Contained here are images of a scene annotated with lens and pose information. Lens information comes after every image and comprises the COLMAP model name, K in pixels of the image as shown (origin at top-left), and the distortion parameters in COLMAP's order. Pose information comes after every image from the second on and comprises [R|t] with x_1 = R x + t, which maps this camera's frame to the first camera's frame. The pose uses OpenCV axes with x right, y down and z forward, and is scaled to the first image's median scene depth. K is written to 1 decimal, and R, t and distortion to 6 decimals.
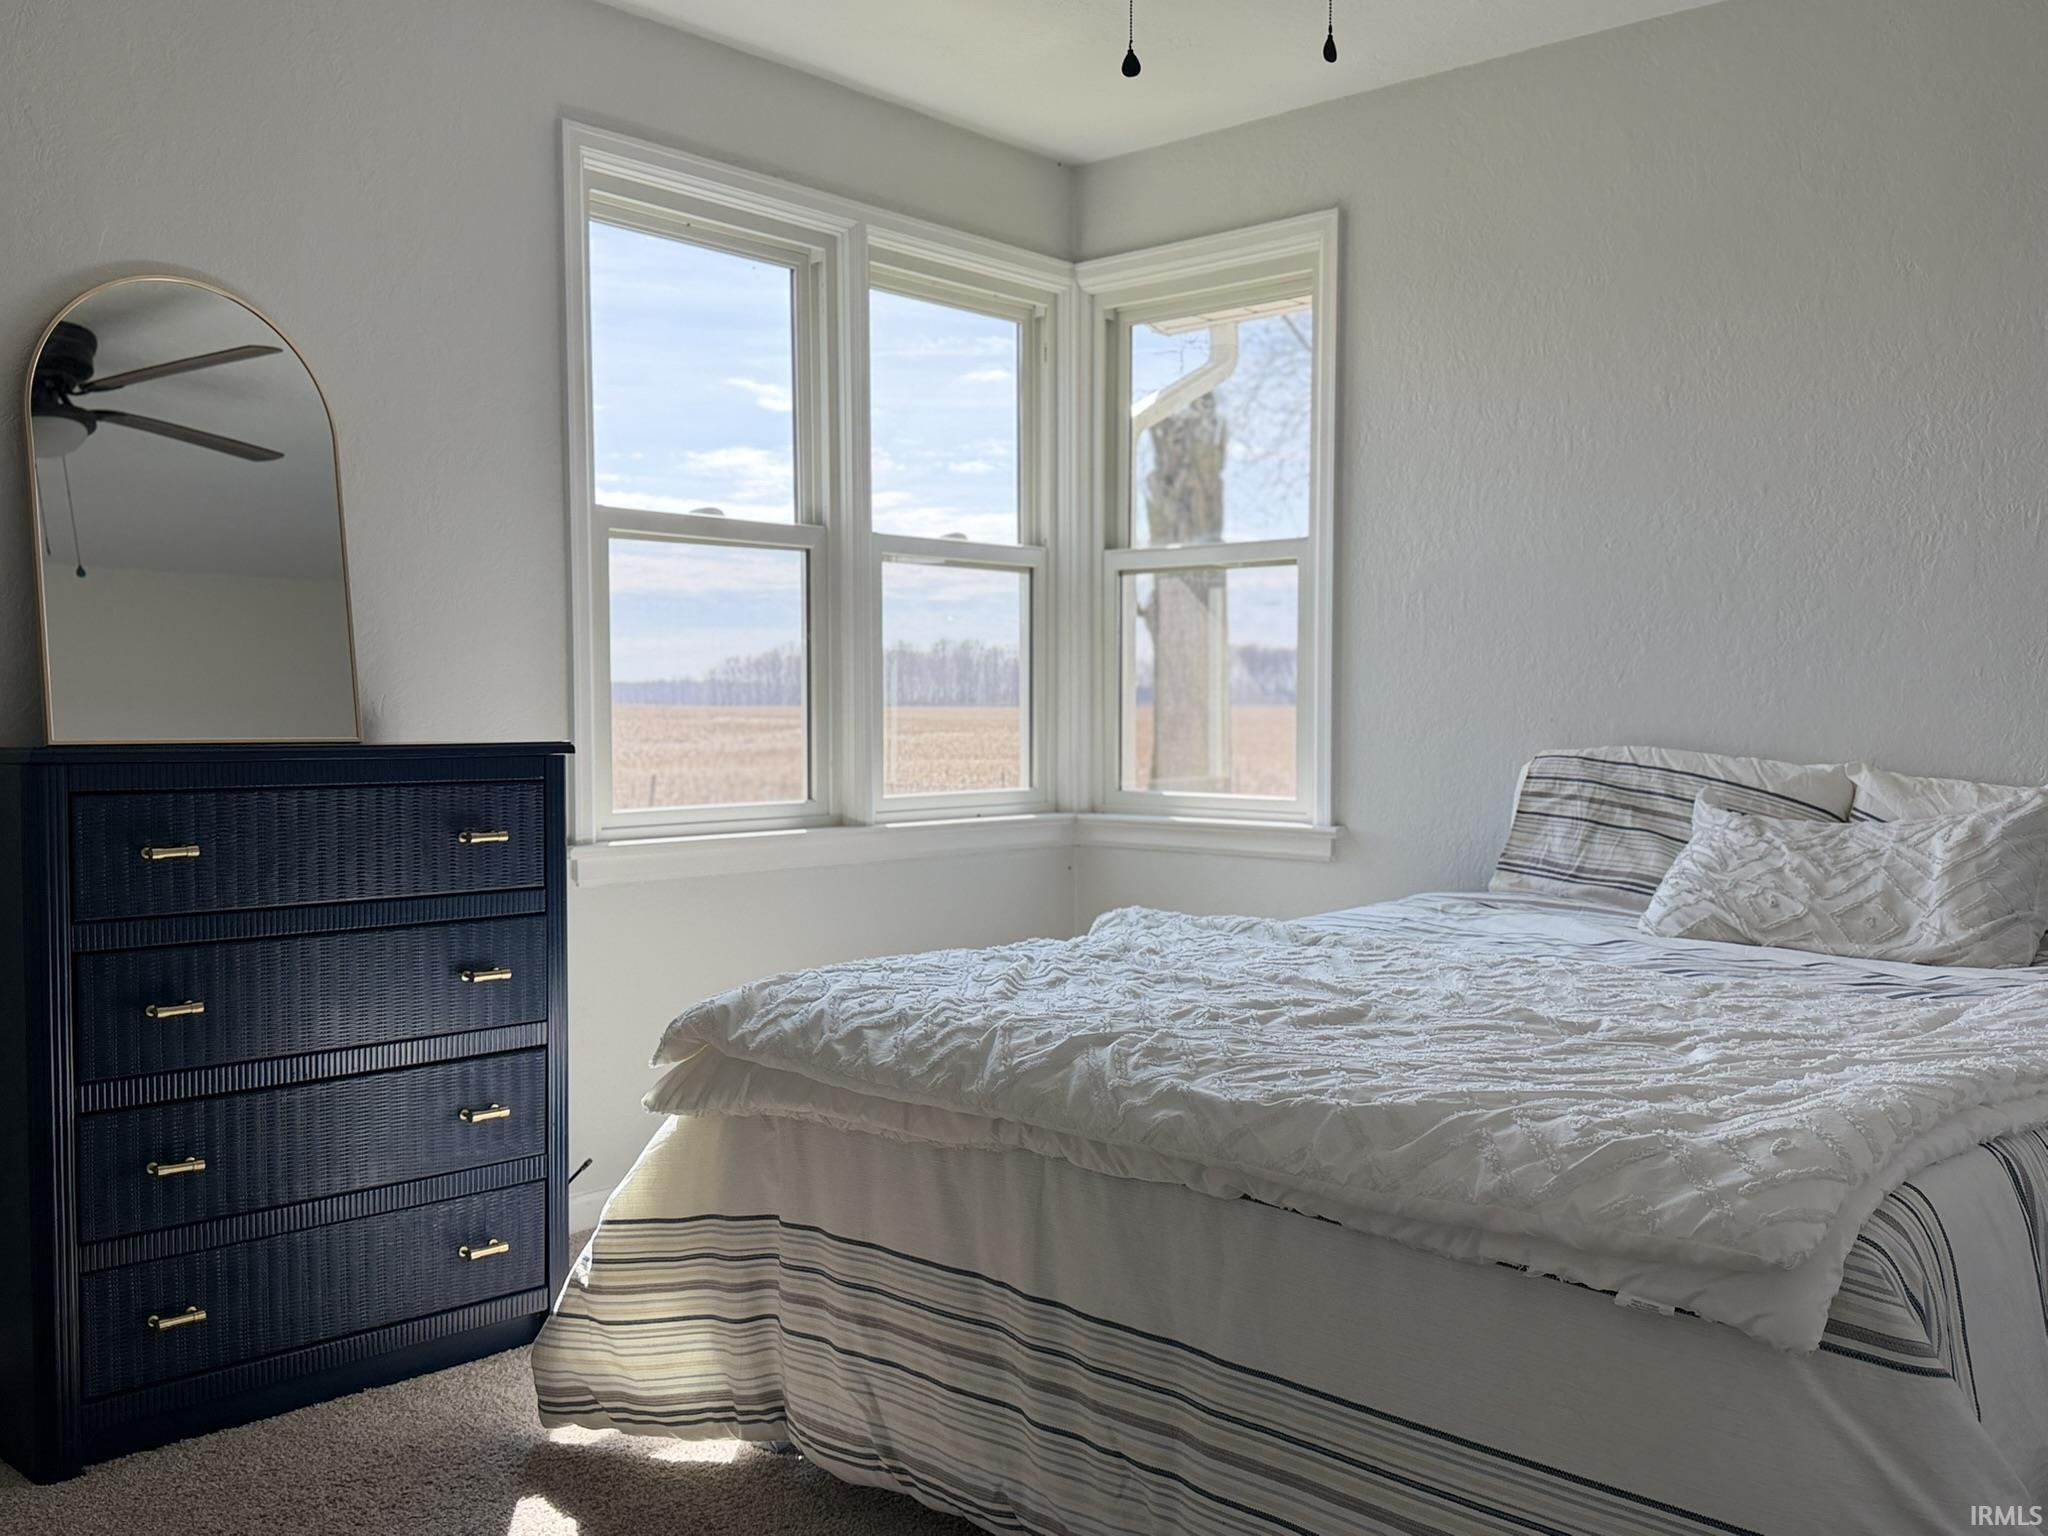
lens RADIAL K [[1869.0, 0, 1023.7], [0, 1869.0, 770.0], [0, 0, 1]] dist [0.024695, 0.000000]
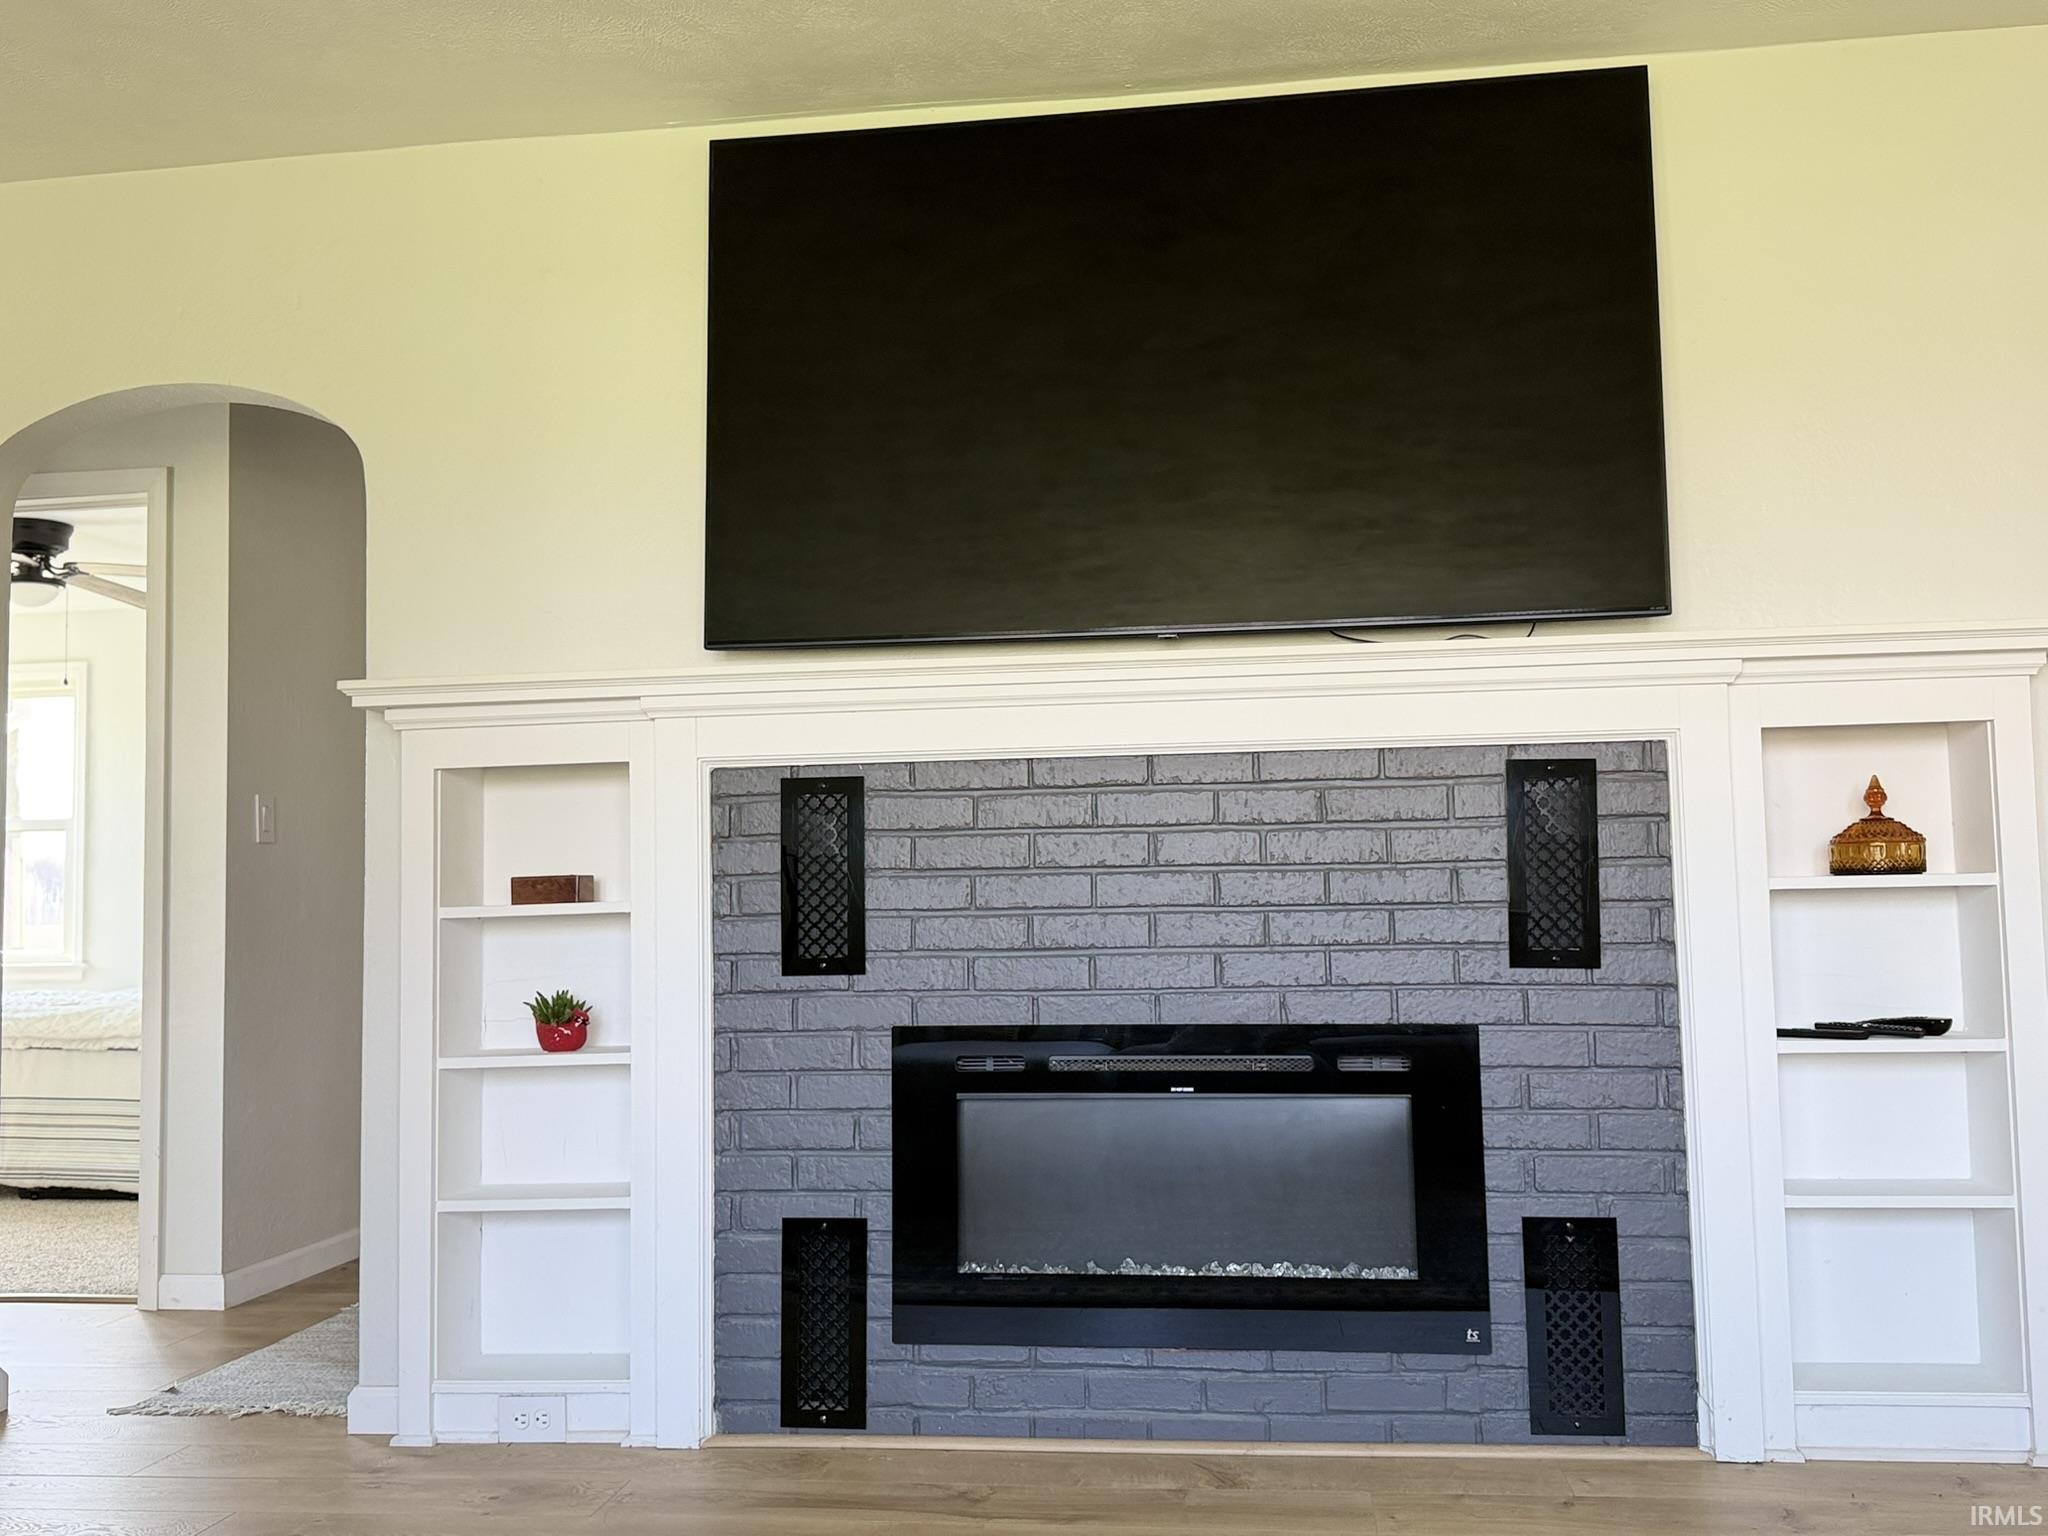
lens RADIAL K [[1869.0, 0, 1024.7], [0, 1869.0, 770.6], [0, 0, 1]] dist [0.024695, 0.000000]
pose [[0.826546, 0.015709, 0.562650, -0.143841], [0.046551, 0.994278, -0.096146, 0.066509], [-0.560941, 0.105661, 0.821085, -1.287983]]
